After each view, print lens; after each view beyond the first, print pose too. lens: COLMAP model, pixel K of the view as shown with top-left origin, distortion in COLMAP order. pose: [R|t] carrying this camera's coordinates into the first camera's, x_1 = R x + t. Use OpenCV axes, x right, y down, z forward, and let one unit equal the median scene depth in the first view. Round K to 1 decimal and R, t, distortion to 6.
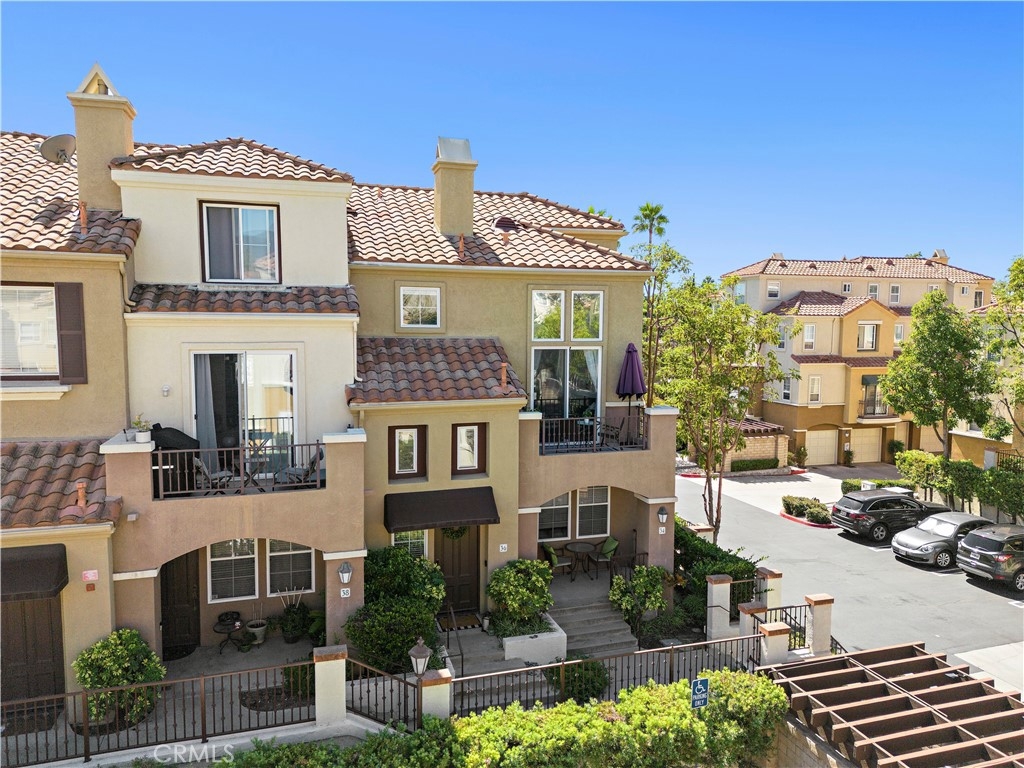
lens RADIAL K [[730.3, 0, 508.2], [0, 730.3, 386.4], [0, 0, 1]] dist [0.036215, -0.010374]
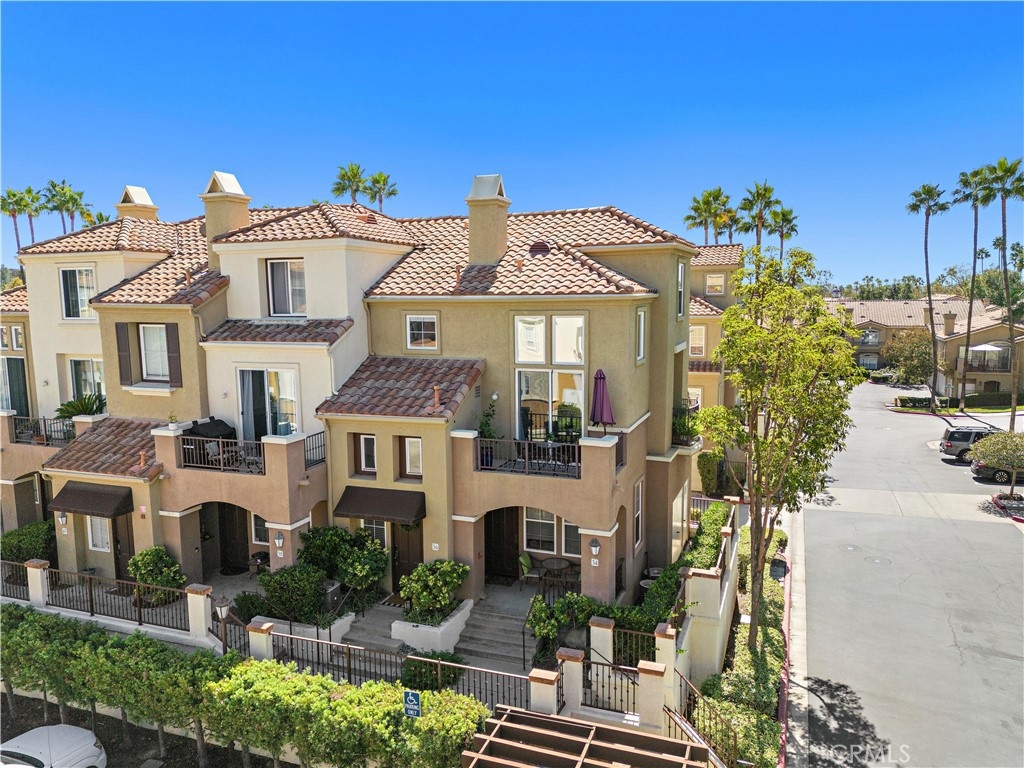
lens RADIAL K [[730.3, 0, 501.5], [0, 730.3, 387.1], [0, 0, 1]] dist [0.036215, -0.010374]
pose [[0.786162, 0.063782, -0.614720, 0.801983], [-0.038019, 0.997768, 0.054905, -0.101068], [0.616850, -0.019793, 0.786832, 0.170455]]
